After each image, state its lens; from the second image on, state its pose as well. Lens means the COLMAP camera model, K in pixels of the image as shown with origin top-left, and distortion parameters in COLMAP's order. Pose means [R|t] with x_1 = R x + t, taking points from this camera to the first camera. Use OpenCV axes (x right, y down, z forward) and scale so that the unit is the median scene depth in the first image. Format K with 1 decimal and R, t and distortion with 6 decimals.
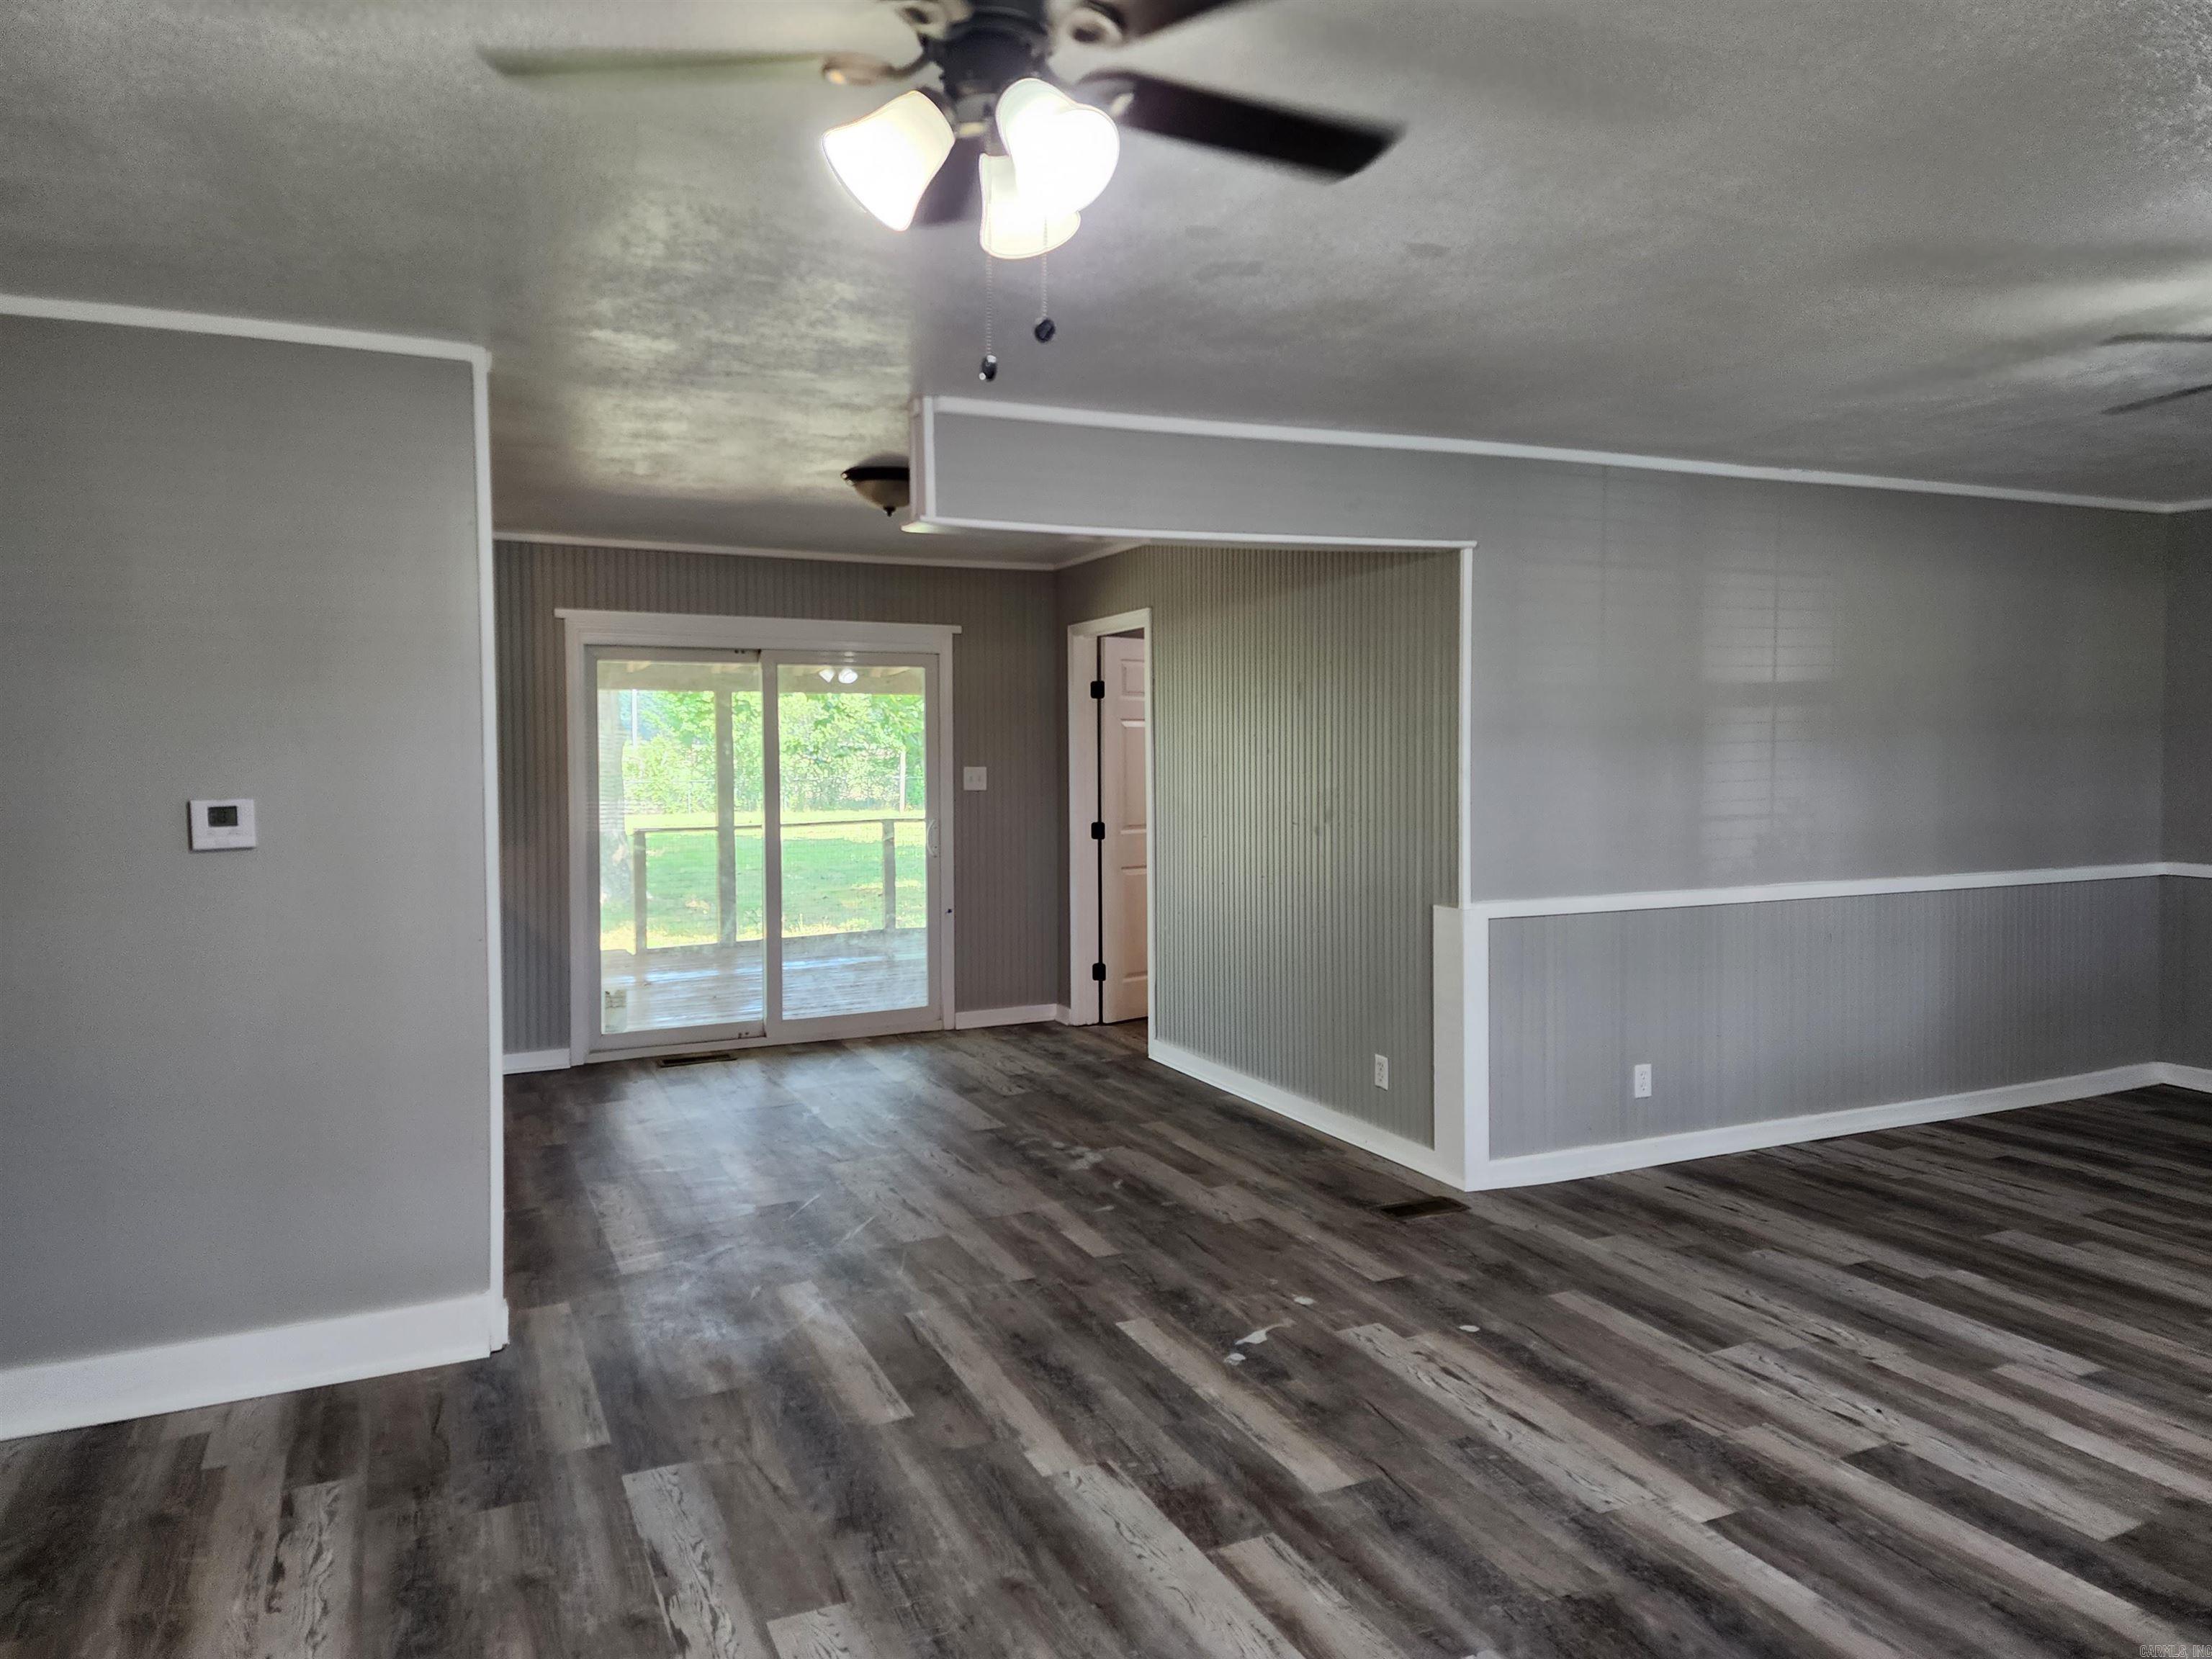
lens RADIAL K [[1478.6, 0, 1102.0], [0, 1478.6, 836.6], [0, 0, 1]] dist [0.090215, -0.076754]
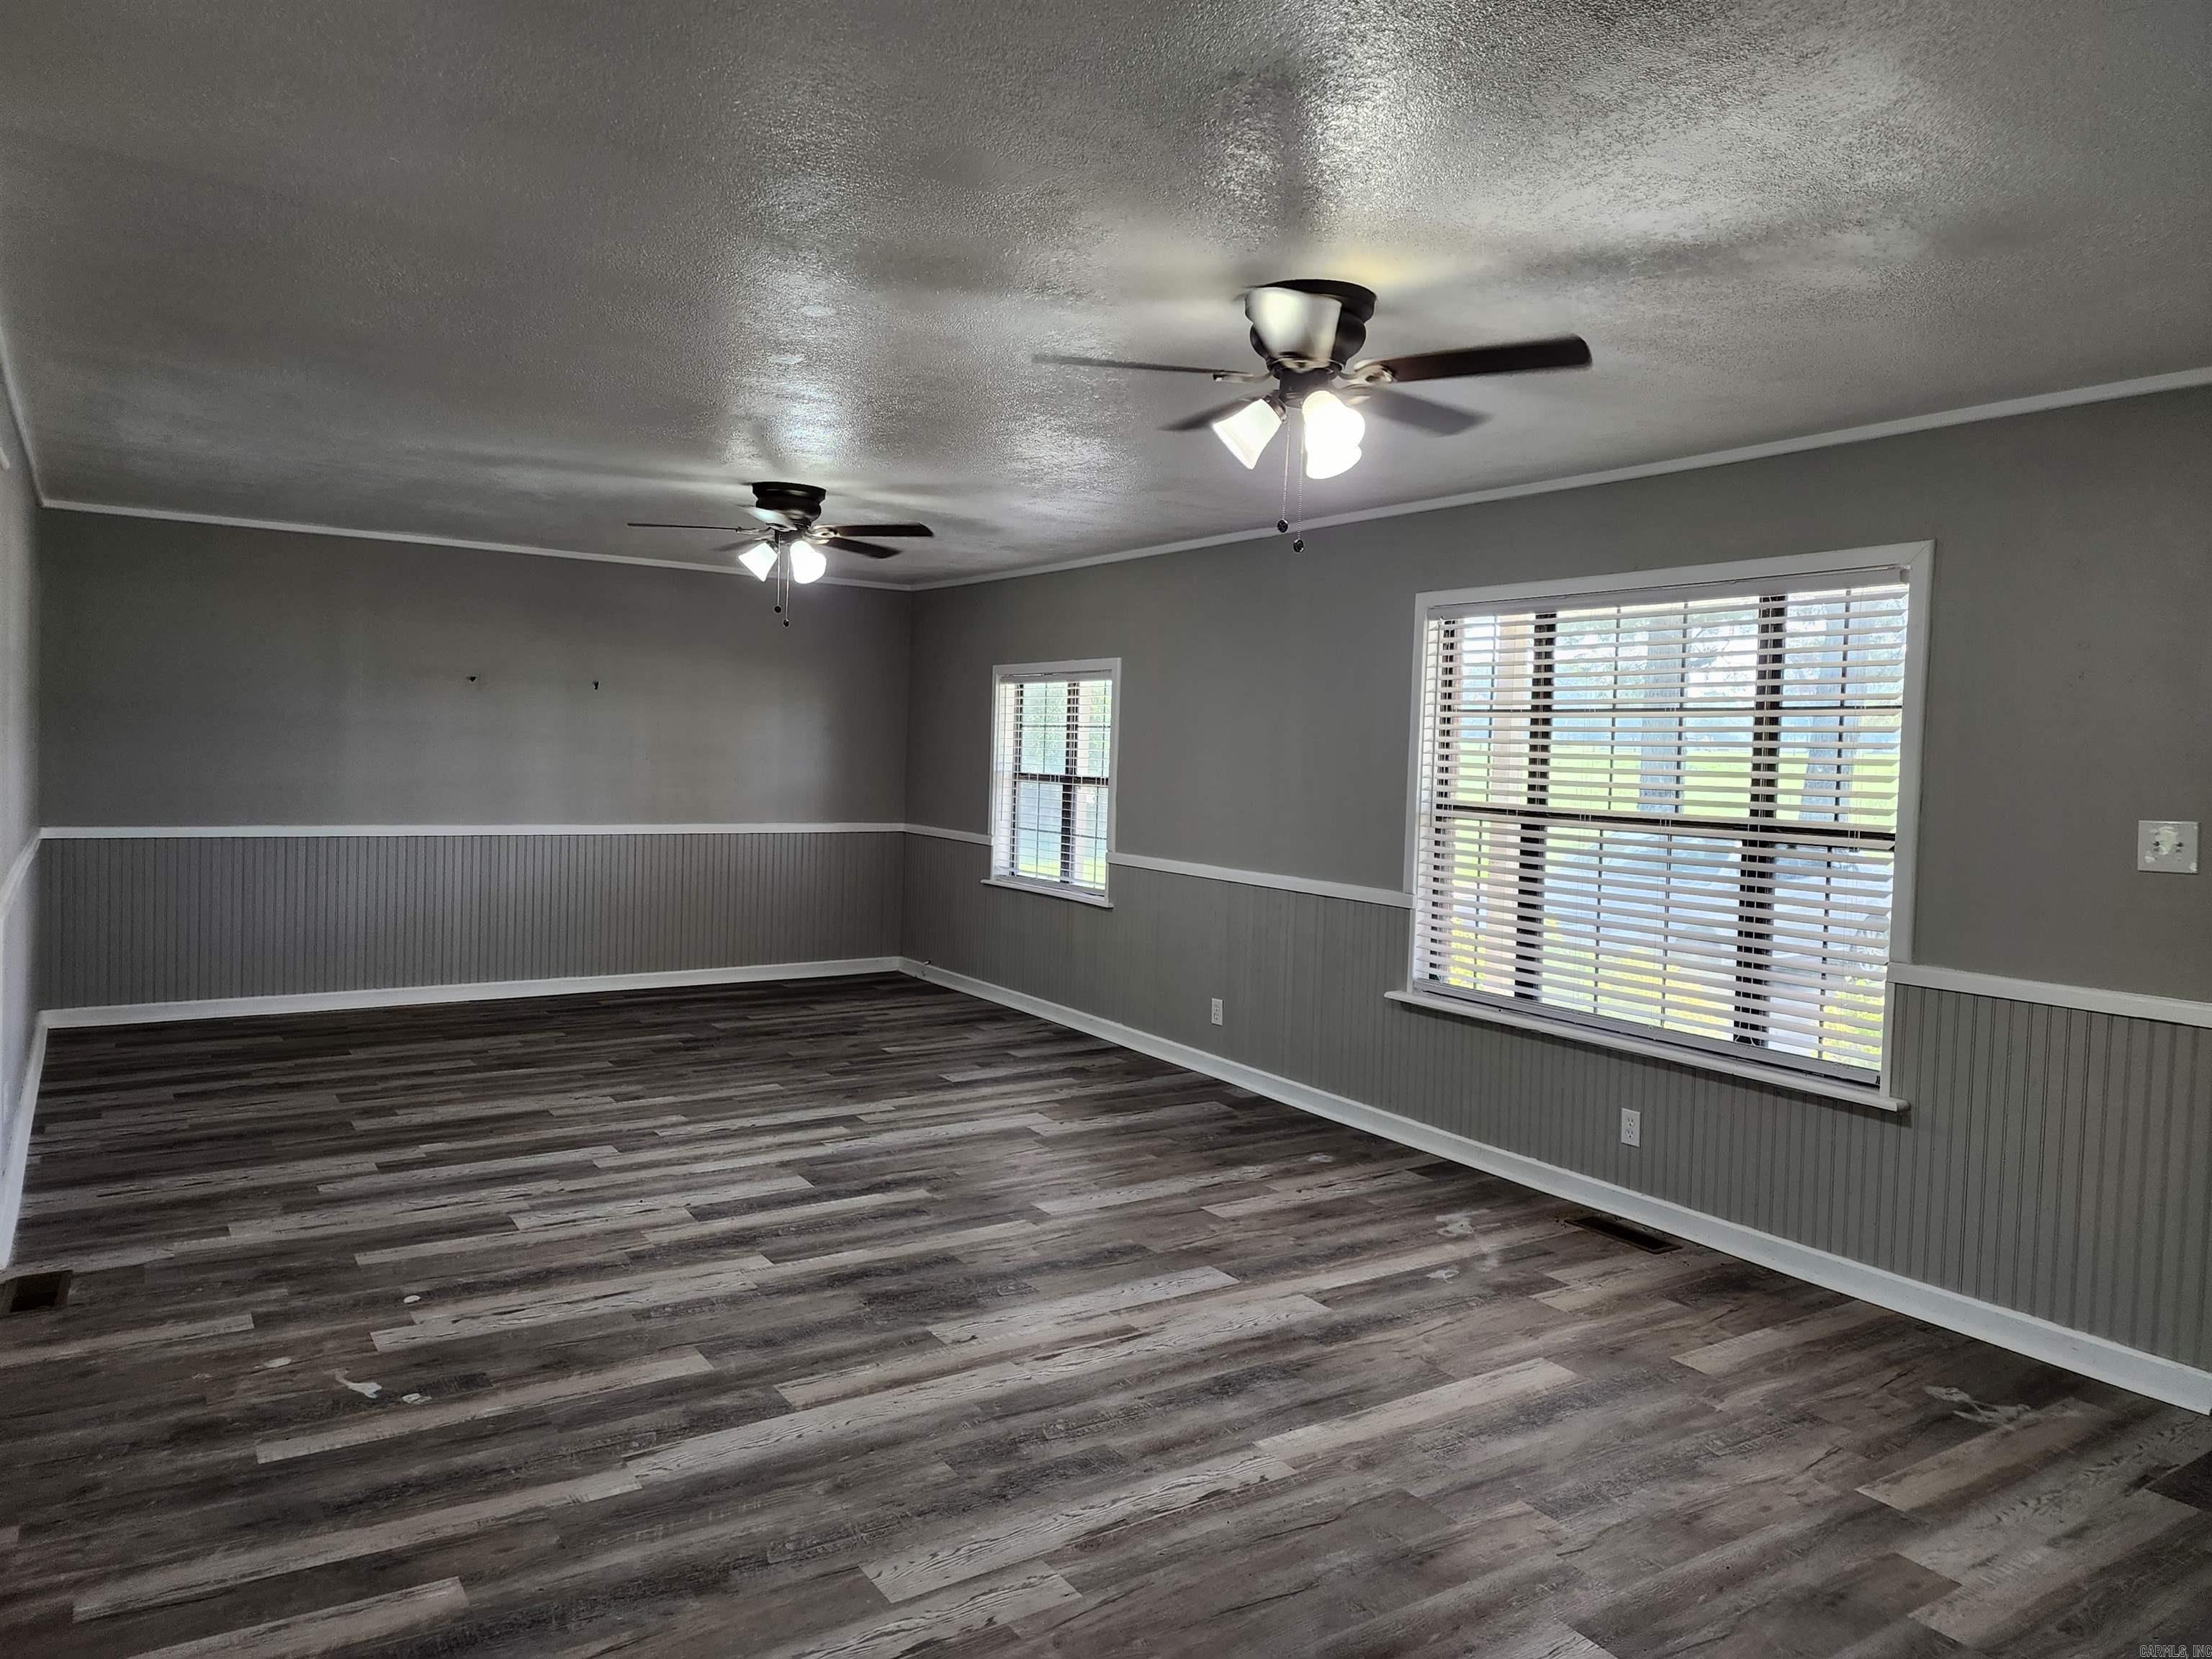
lens RADIAL K [[1473.3, 0, 1108.0], [0, 1473.3, 825.5], [0, 0, 1]] dist [0.087010, -0.077510]
pose [[-0.144236, -0.052928, 0.988127, -0.880842], [0.031805, 0.997805, 0.058089, -0.043052], [-0.989032, 0.039806, -0.142236, 0.706547]]
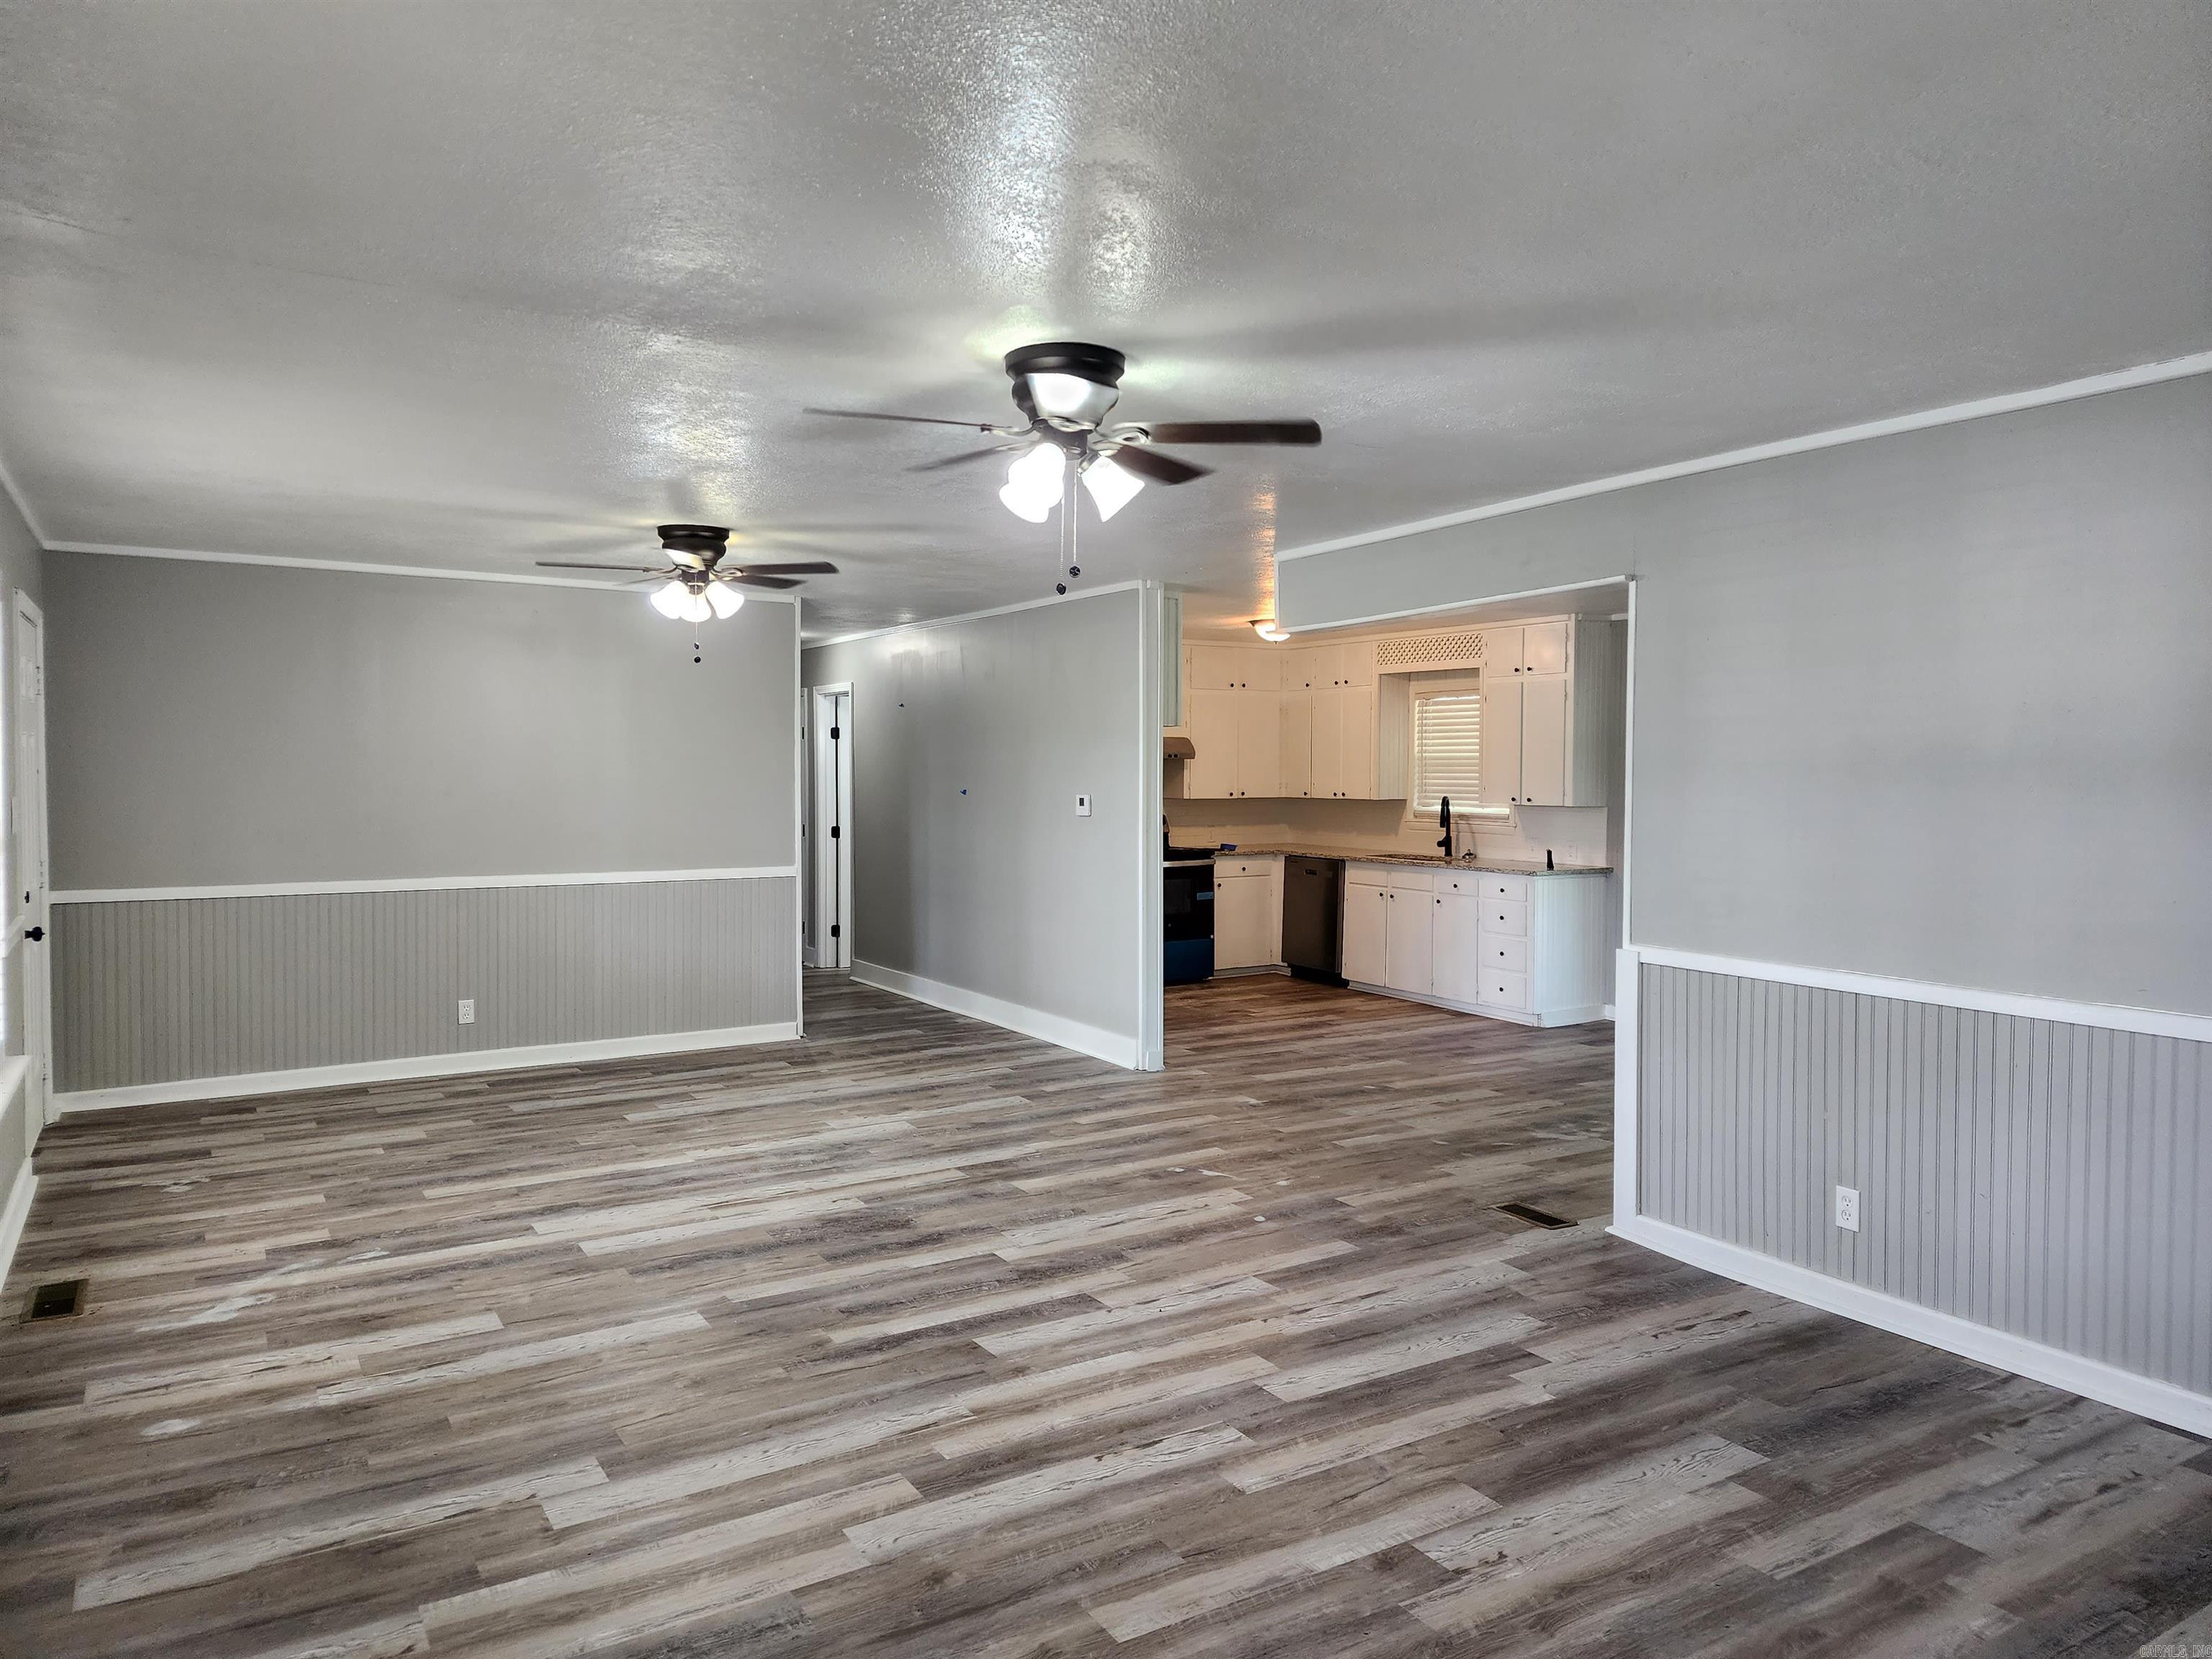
lens RADIAL K [[1480.9, 0, 1114.3], [0, 1480.9, 795.9], [0, 0, 1]] dist [0.078925, -0.069980]
pose [[0.108783, 0.025324, -0.993743, 1.639493], [-0.067942, 0.997527, 0.017983, -0.064641], [0.991741, 0.065561, 0.110234, 0.750276]]
